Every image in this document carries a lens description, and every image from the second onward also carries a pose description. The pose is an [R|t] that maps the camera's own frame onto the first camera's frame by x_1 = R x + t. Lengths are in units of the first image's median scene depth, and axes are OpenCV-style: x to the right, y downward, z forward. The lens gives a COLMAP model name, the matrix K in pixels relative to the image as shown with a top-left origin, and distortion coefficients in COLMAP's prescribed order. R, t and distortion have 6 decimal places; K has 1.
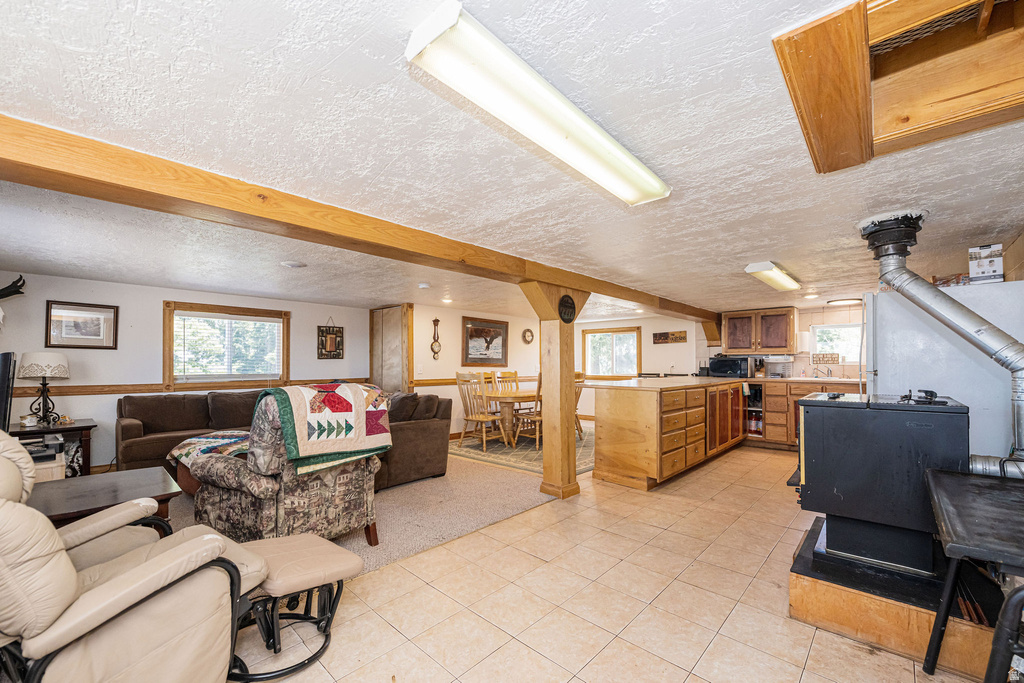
lens RADIAL K [[419.9, 0, 519.1], [0, 419.9, 358.5], [0, 0, 1]] dist [0.002181, 0.000095]
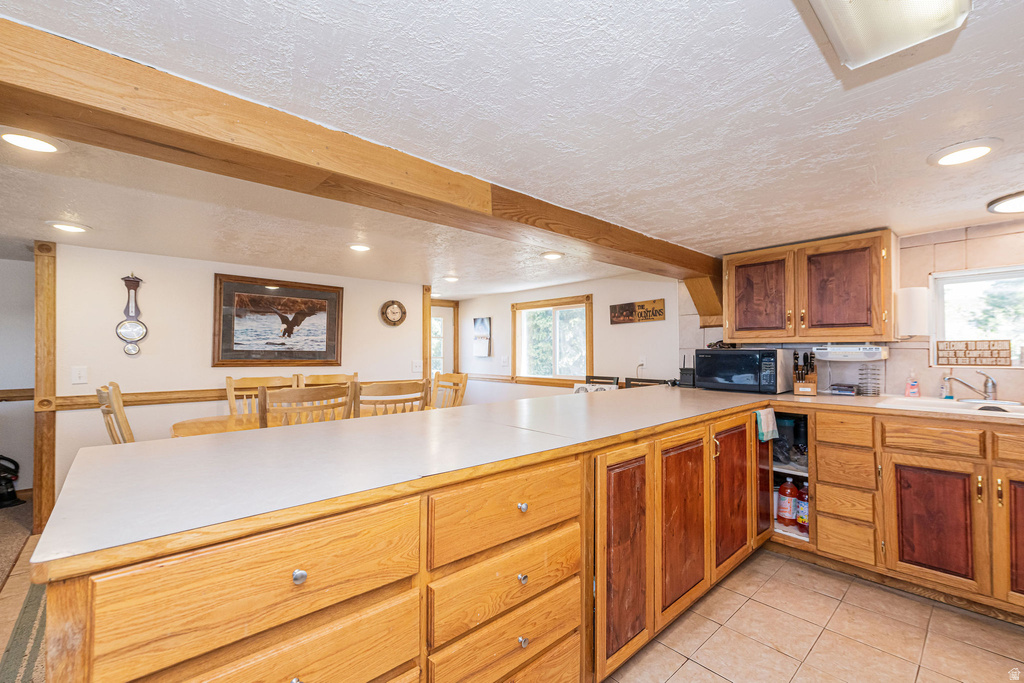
lens RADIAL K [[435.2, 0, 513.1], [0, 435.2, 345.0], [0, 0, 1]] dist [0.001118, 0.000417]
pose [[0.994351, -0.002631, -0.106110, 0.310266], [0.002141, 0.999987, -0.004733, -0.005612], [0.106121, 0.004479, 0.994343, 0.501275]]
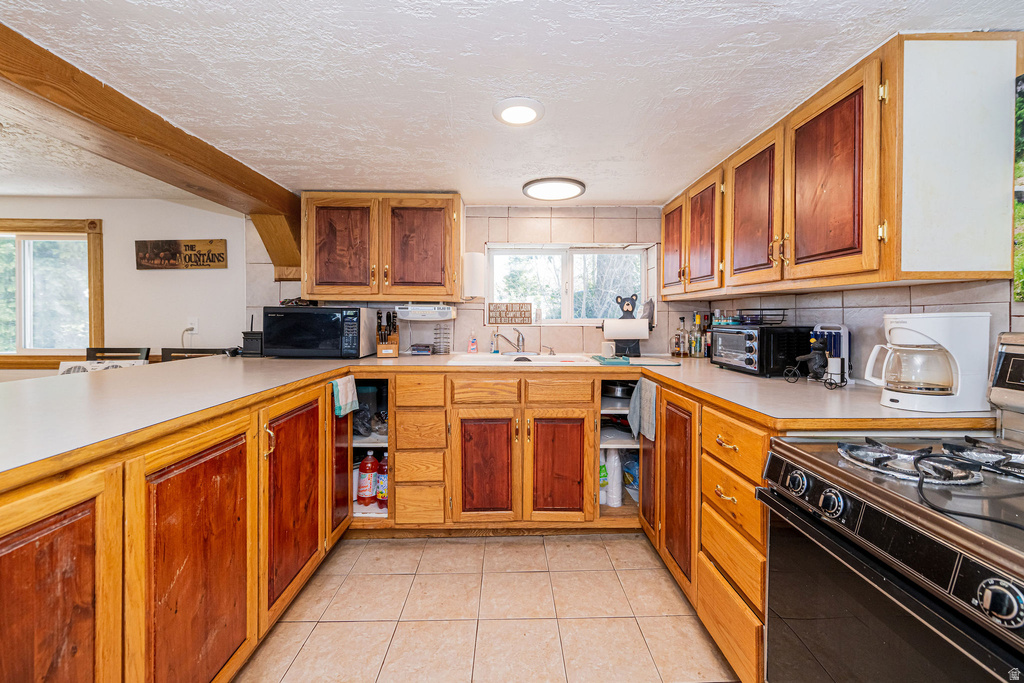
lens RADIAL K [[435.2, 0, 525.8], [0, 435.2, 323.6], [0, 0, 1]] dist [0.001118, 0.000417]
pose [[0.716067, -0.002689, 0.698027, 0.366061], [-0.012900, 0.999771, 0.017085, 0.003367], [-0.697913, -0.021239, 0.715868, 0.589847]]
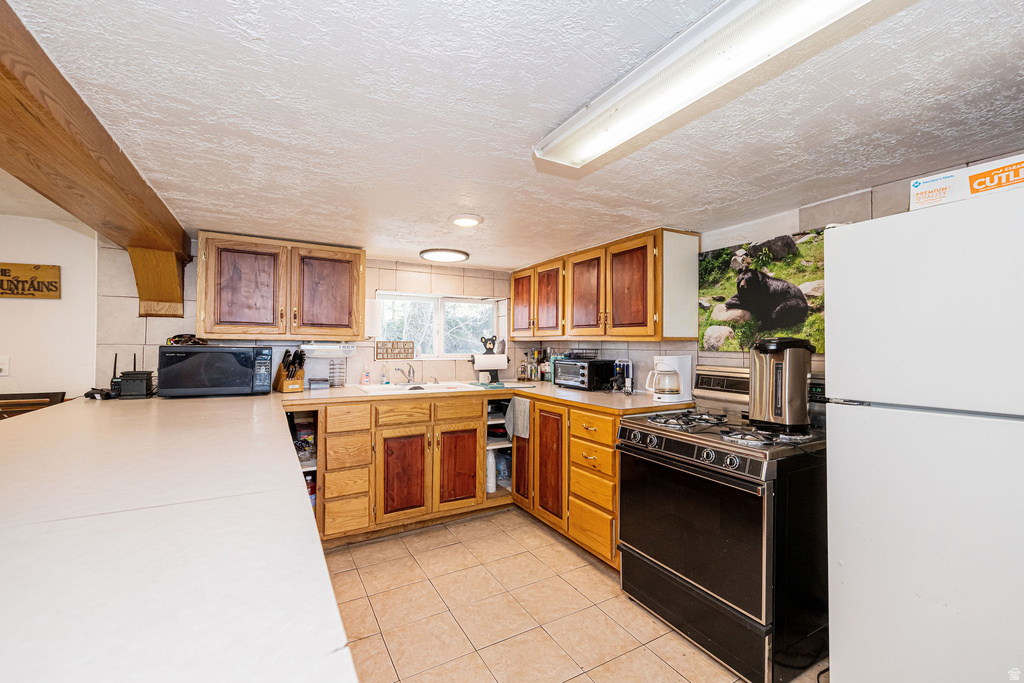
lens RADIAL K [[435.2, 0, 528.9], [0, 435.2, 339.3], [0, 0, 1]] dist [0.001118, 0.000417]
pose [[0.282517, 0.018692, 0.959080, 0.192294], [-0.016550, 0.999756, -0.014610, -0.008061], [-0.959119, -0.011745, 0.282758, 0.617292]]
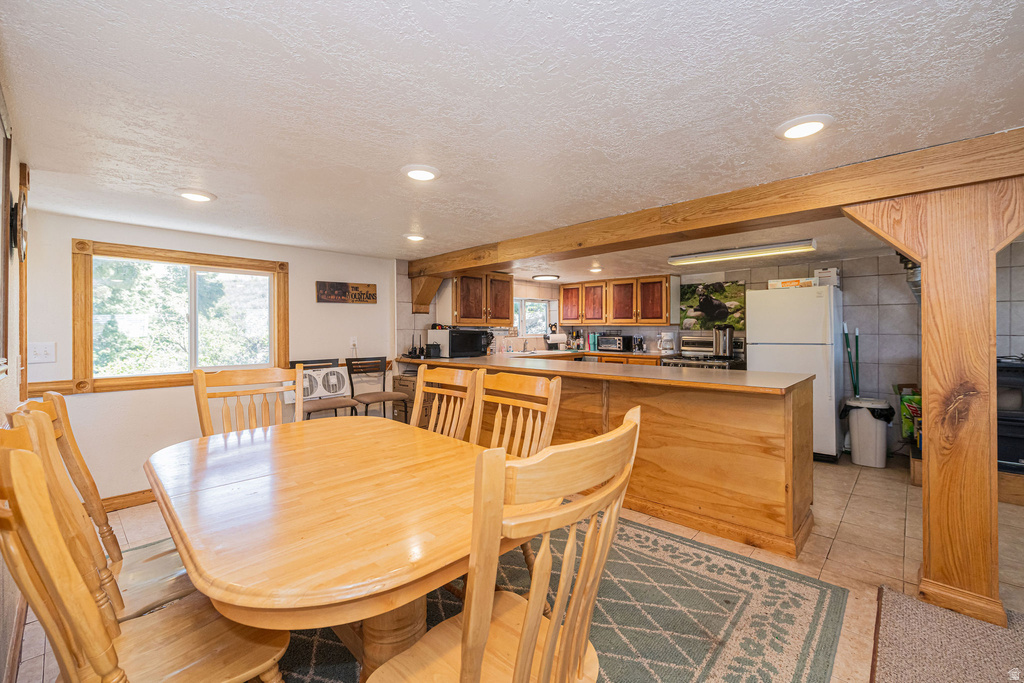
lens RADIAL K [[461.3, 0, 541.3], [0, 461.3, 331.6], [0, 0, 1]] dist [0.001937, 0.000269]
pose [[-0.069993, -0.000523, 0.997547, -0.318444], [-0.005626, 0.999984, 0.000129, -0.000357], [-0.997532, -0.005604, -0.069994, 0.946652]]
